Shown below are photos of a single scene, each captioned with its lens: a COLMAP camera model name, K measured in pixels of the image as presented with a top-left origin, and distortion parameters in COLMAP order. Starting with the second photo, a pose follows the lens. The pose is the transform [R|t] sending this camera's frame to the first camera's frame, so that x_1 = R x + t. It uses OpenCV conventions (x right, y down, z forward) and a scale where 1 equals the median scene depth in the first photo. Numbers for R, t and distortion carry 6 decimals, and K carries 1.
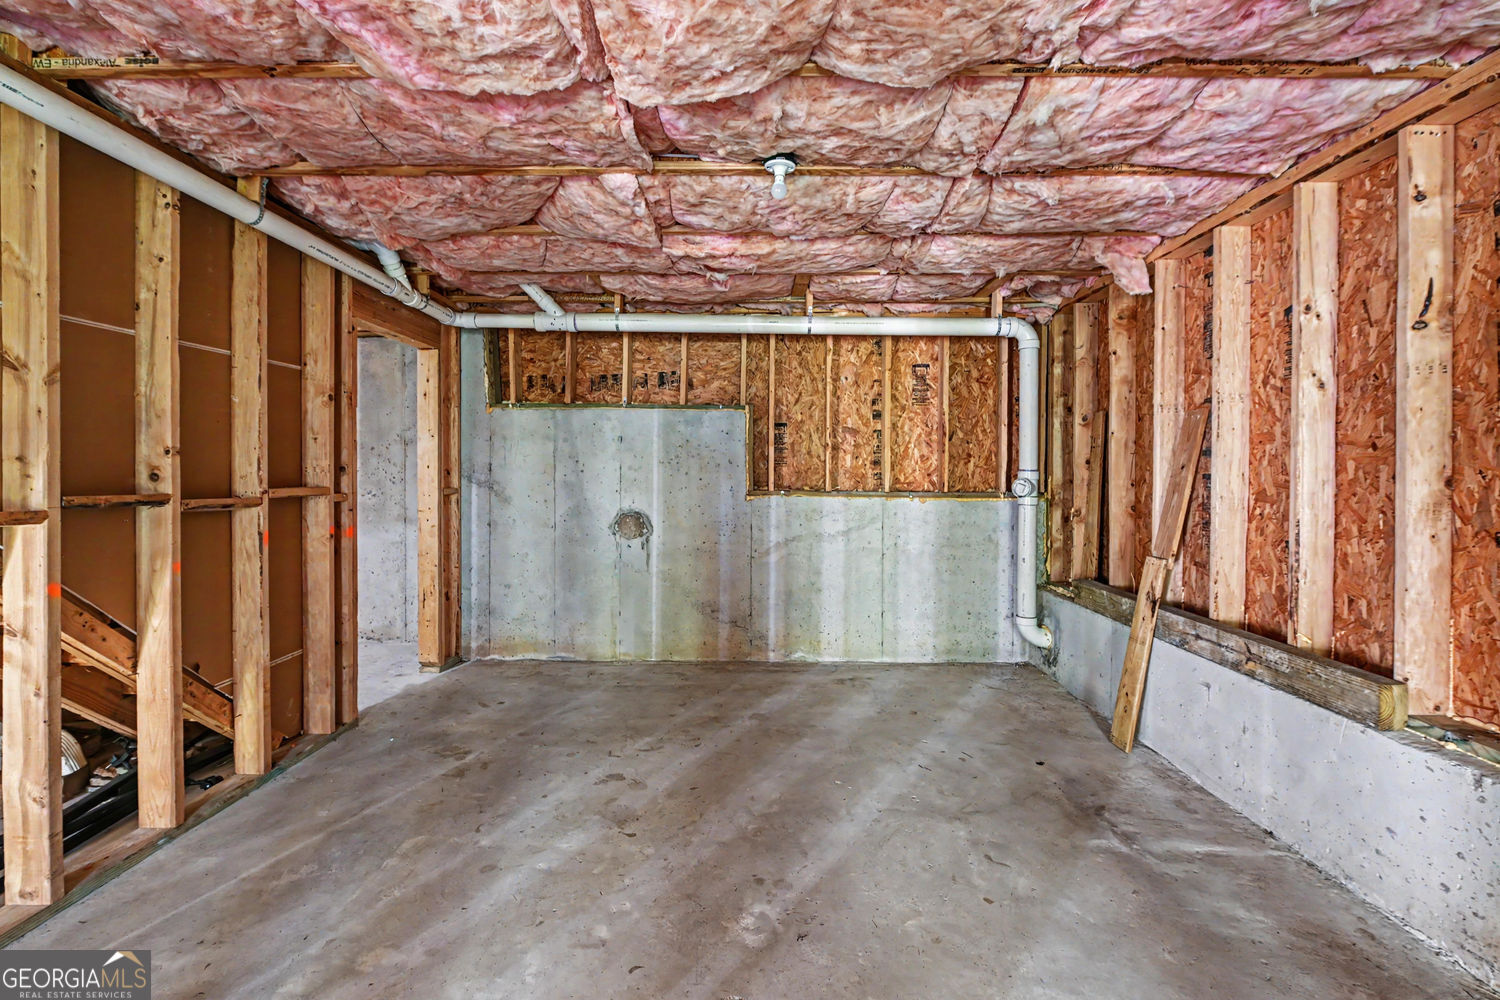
lens RADIAL K [[627.2, 0, 750.8], [0, 627.2, 475.5], [0, 0, 1]] dist [-0.007150, -0.000639]
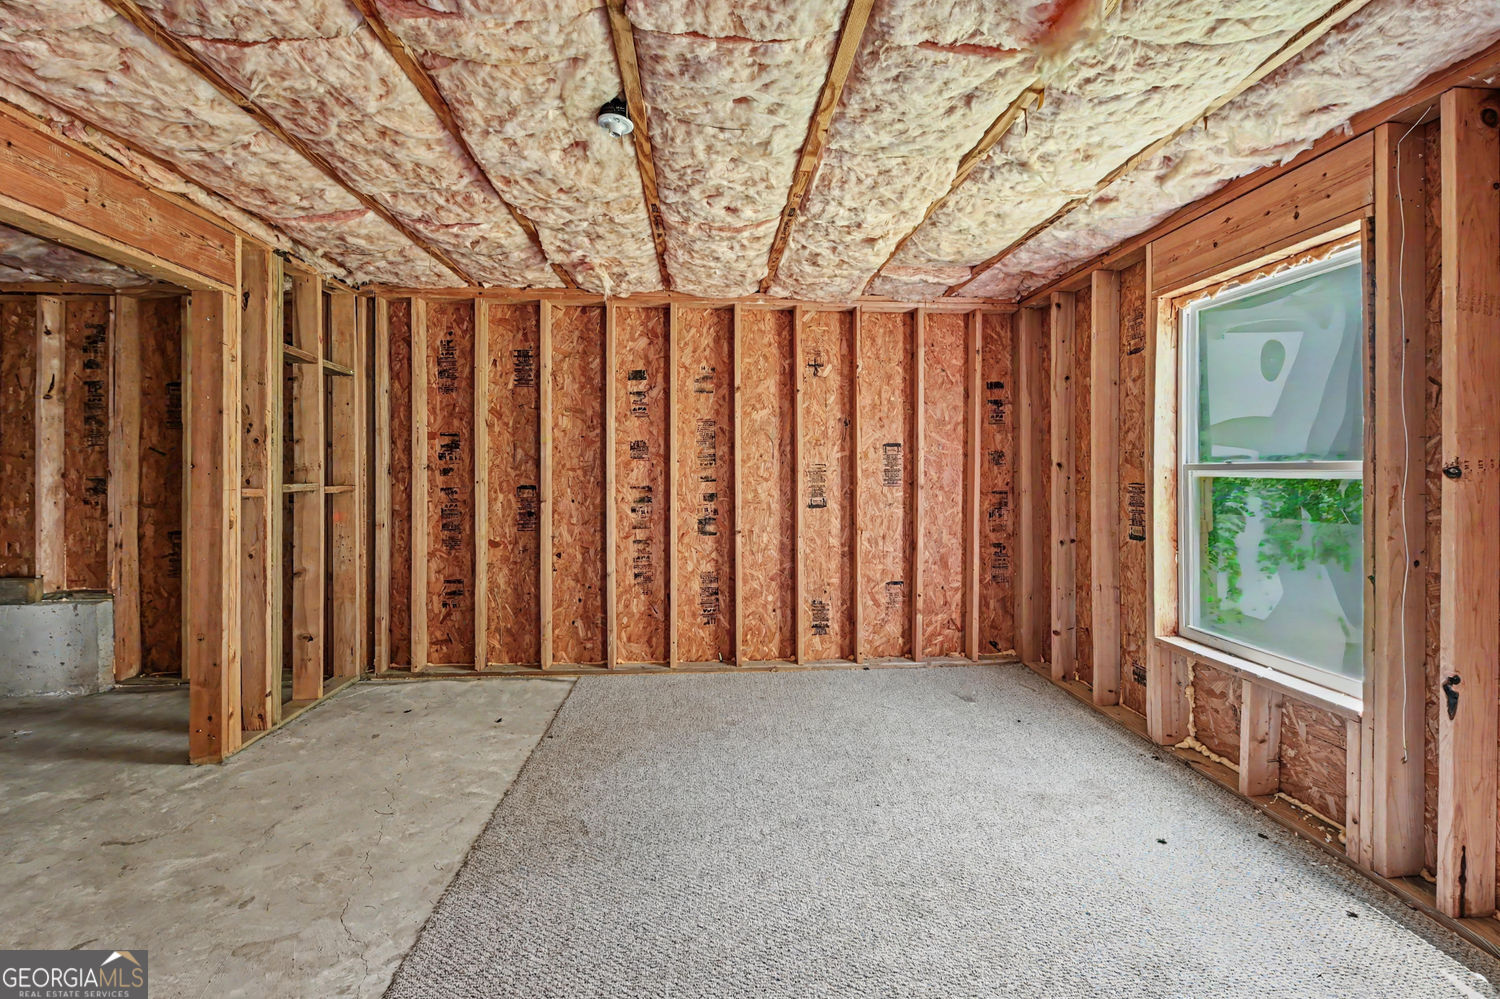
lens RADIAL K [[627.2, 0, 750.8], [0, 627.2, 475.0], [0, 0, 1]] dist [-0.007150, -0.000639]
pose [[-0.079563, 0.000047, 0.996830, -1.087209], [0.007027, 0.999975, 0.000513, 0.023759], [-0.996805, 0.007045, -0.079561, -1.087922]]
